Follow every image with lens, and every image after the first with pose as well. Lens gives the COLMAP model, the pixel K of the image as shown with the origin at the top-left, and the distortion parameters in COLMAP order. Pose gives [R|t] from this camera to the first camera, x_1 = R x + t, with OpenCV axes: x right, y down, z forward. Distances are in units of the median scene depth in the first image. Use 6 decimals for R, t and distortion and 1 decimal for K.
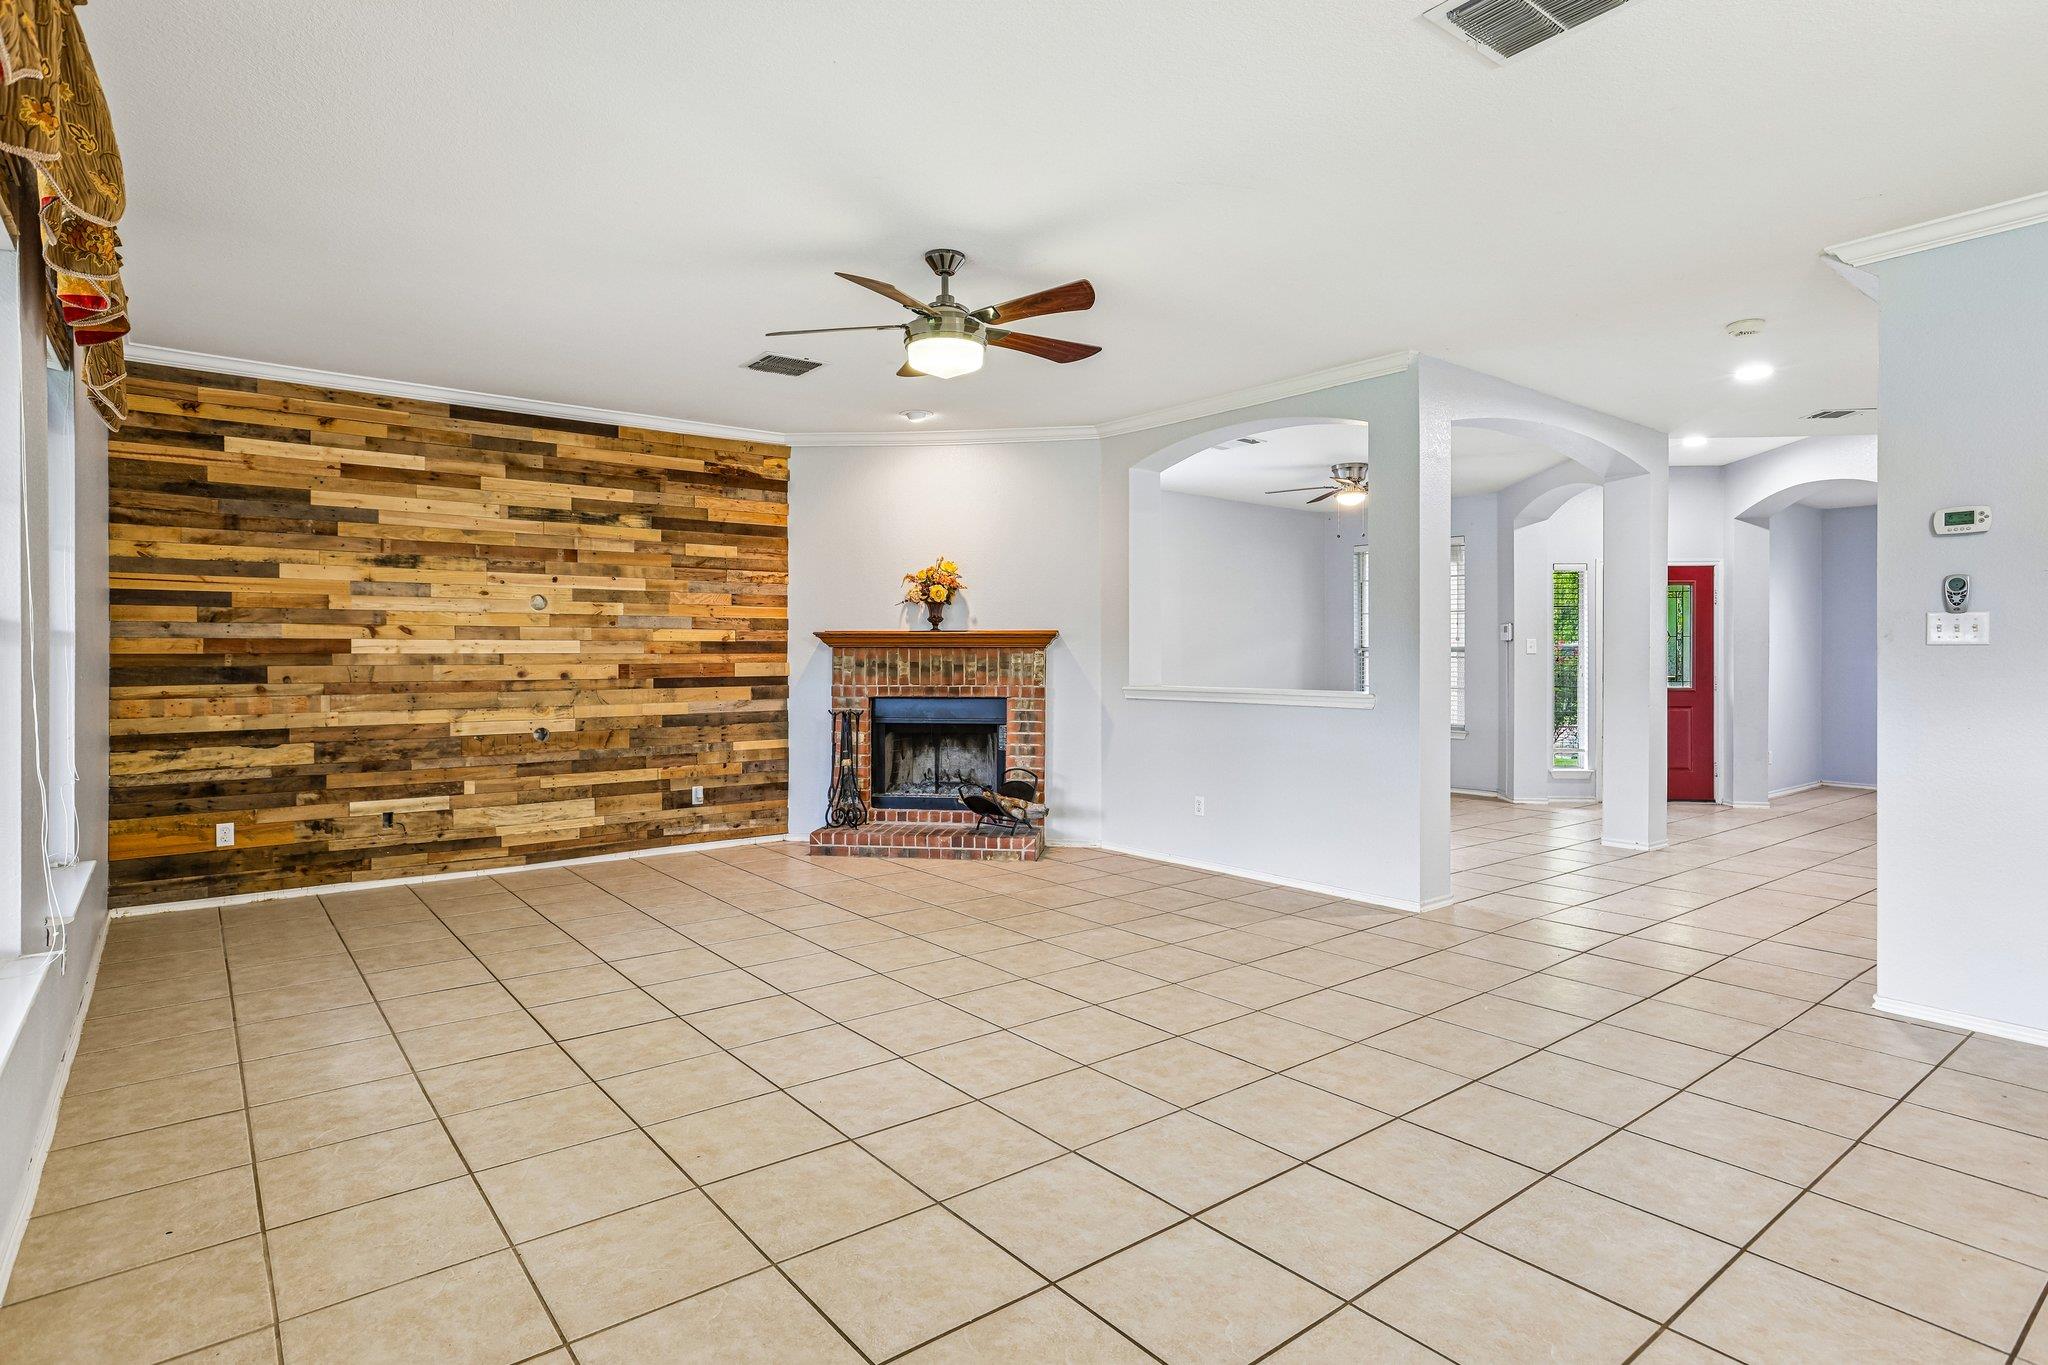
lens RADIAL K [[1037.2, 0, 1015.1], [0, 1037.2, 686.9], [0, 0, 1]] dist [-0.005523, 0.001054]
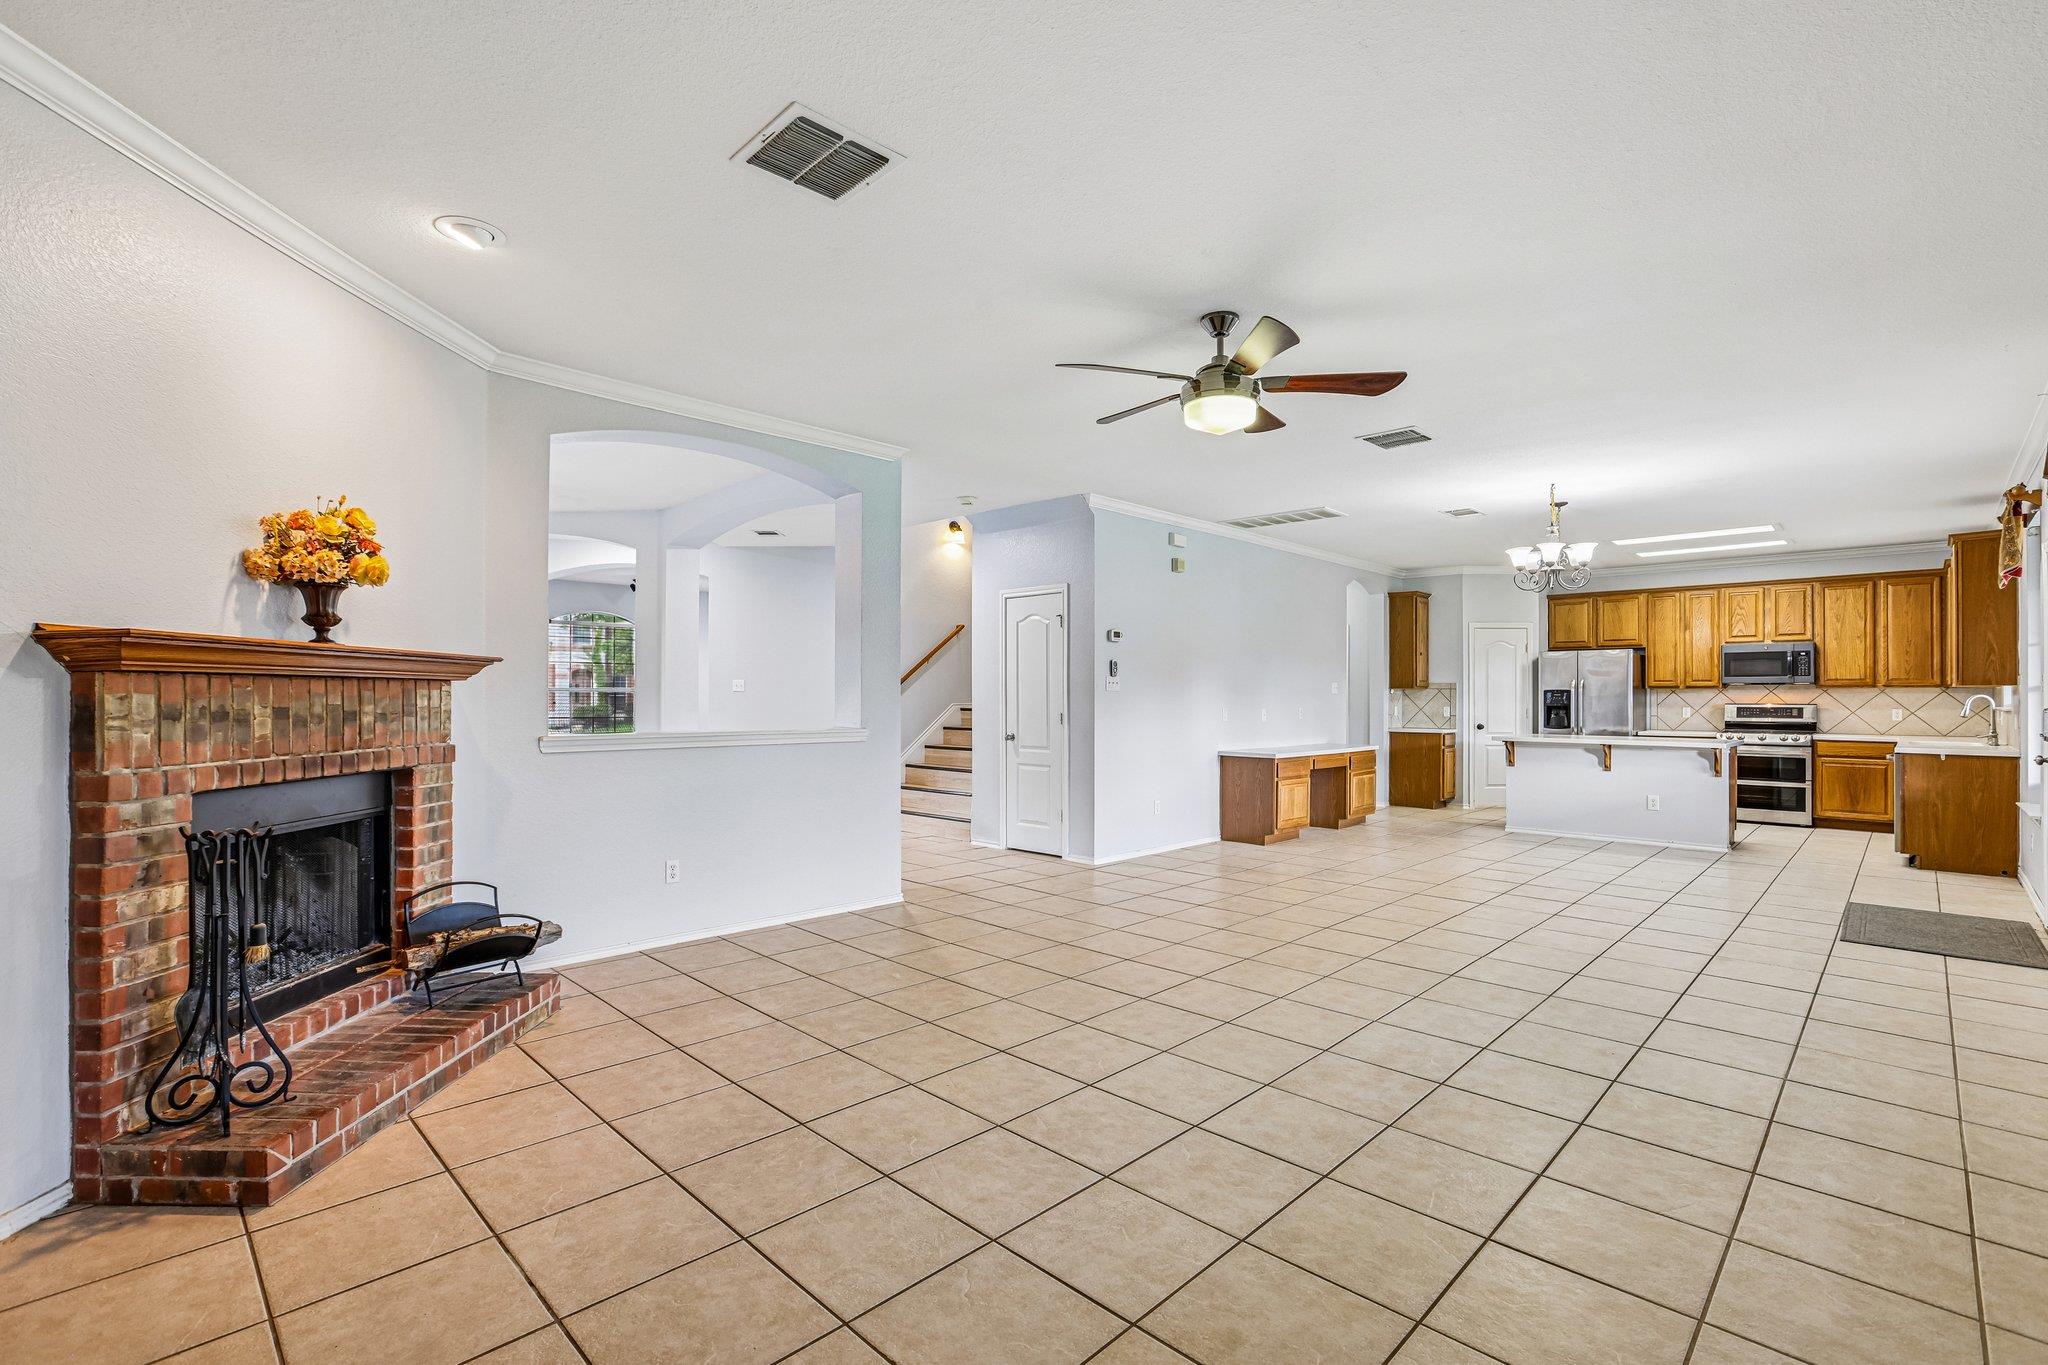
lens RADIAL K [[927.7, 0, 1016.6], [0, 927.7, 678.3], [0, 0, 1]] dist [-0.019115, 0.003756]
pose [[-0.112912, 0.017446, 0.993452, -0.885936], [0.025889, 0.999558, -0.014611, -0.036152], [-0.993268, 0.024070, -0.113314, 1.171690]]
